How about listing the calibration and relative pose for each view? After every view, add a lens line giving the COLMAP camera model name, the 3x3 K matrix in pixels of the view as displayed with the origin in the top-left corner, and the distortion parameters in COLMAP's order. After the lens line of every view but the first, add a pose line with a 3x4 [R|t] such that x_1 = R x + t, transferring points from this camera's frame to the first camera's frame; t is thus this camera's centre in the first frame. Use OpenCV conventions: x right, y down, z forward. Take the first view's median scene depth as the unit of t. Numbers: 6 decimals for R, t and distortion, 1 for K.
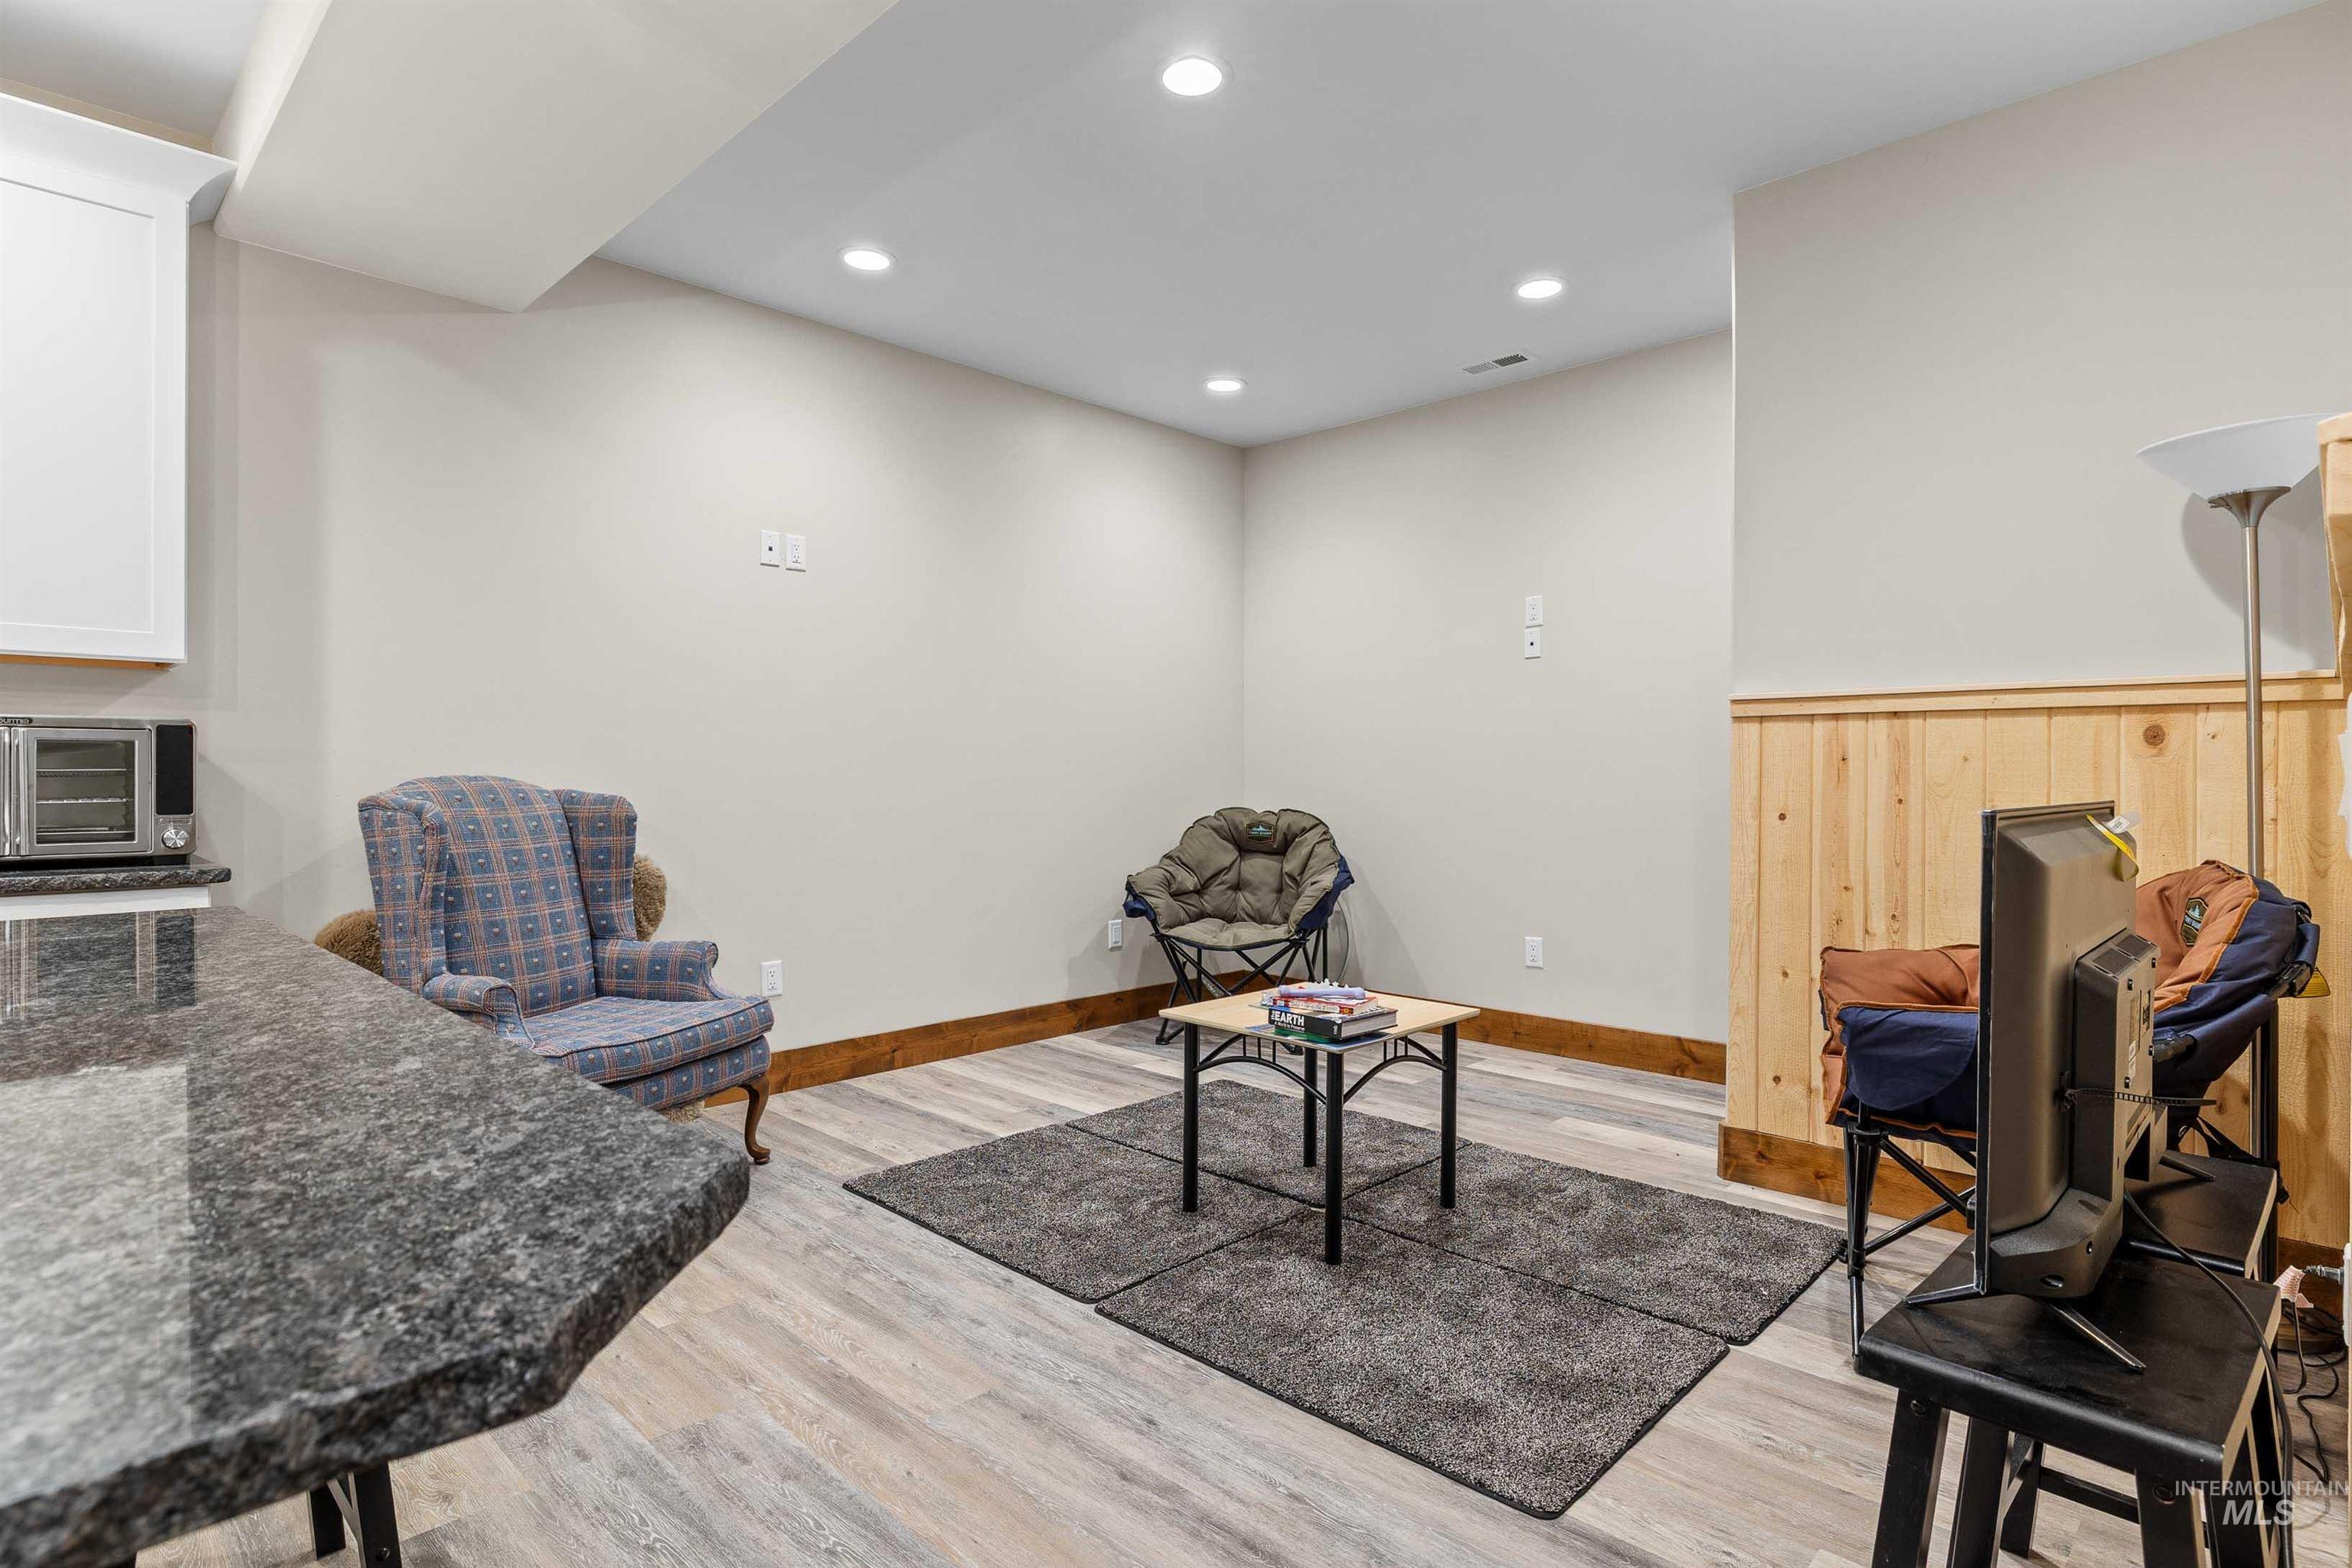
lens RADIAL K [[1189.8, 0, 1176.0], [0, 1189.8, 784.0], [0, 0, 1]] dist [-0.001127, -0.000379]
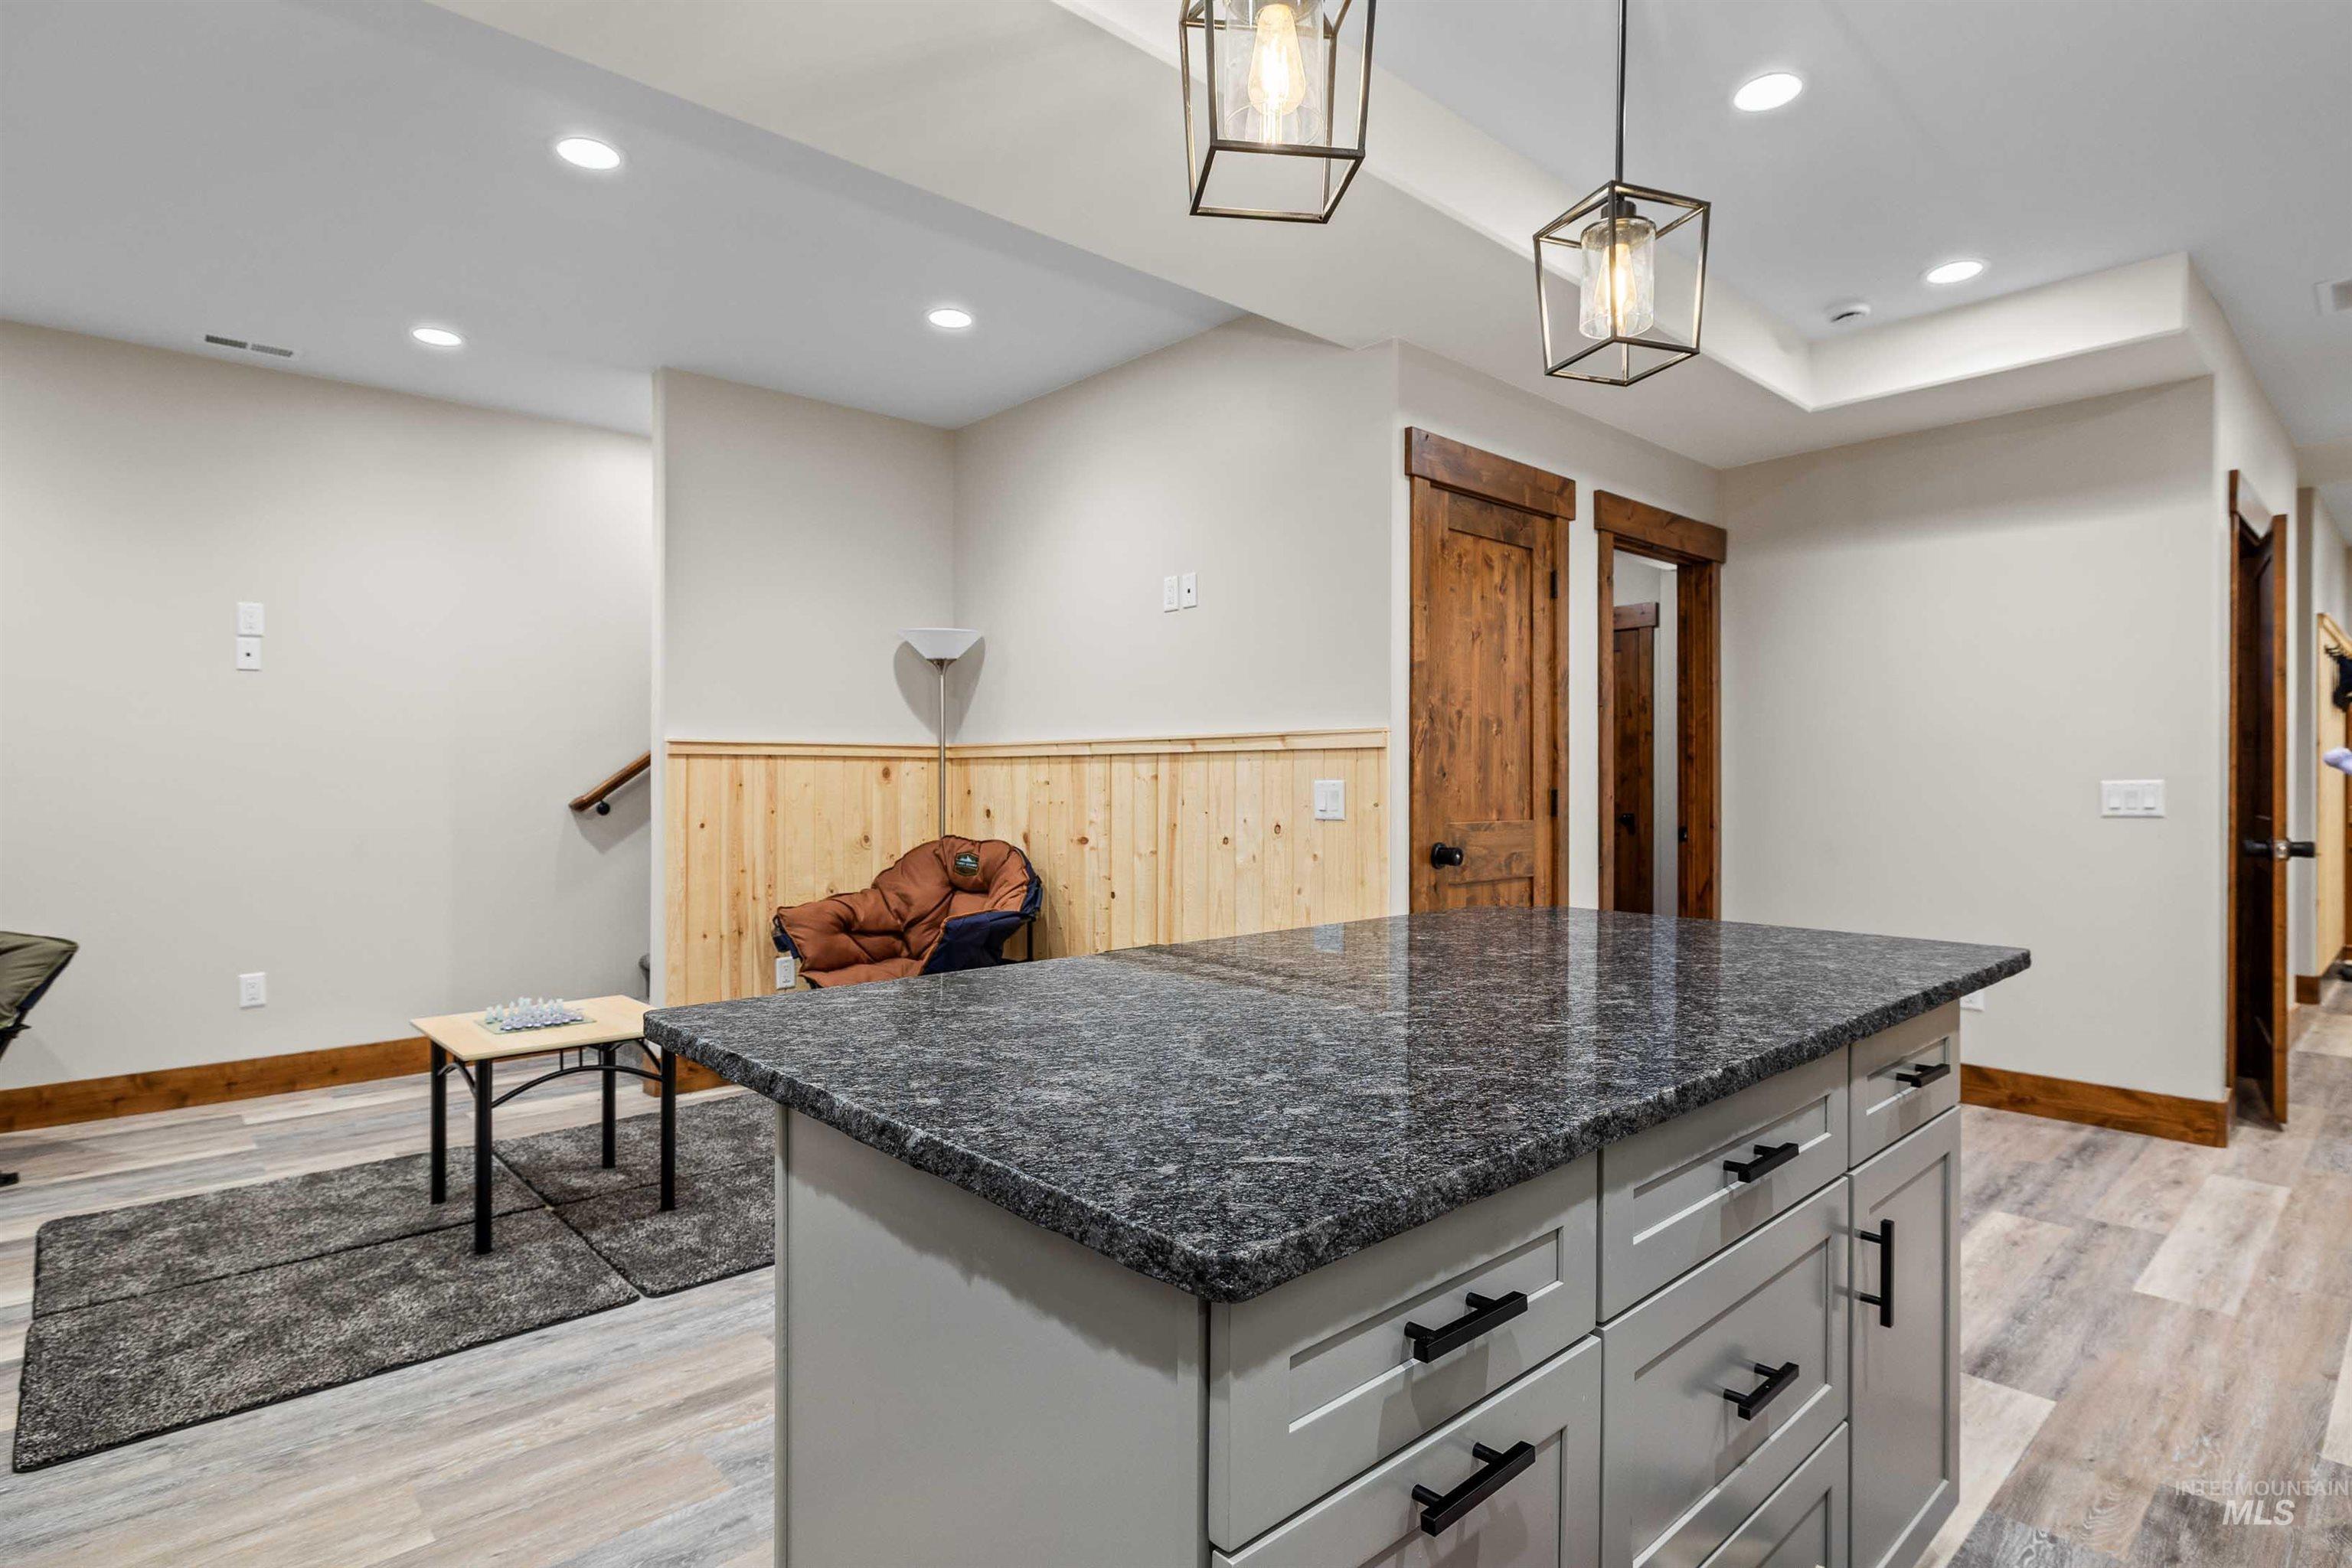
lens RADIAL K [[1189.8, 0, 1176.0], [0, 1189.8, 784.0], [0, 0, 1]] dist [-0.001127, -0.000379]
pose [[0.061569, -0.005648, 0.998087, -0.917166], [0.010170, 0.999936, 0.005031, -0.024428], [-0.998051, 0.009840, 0.061622, 0.367633]]
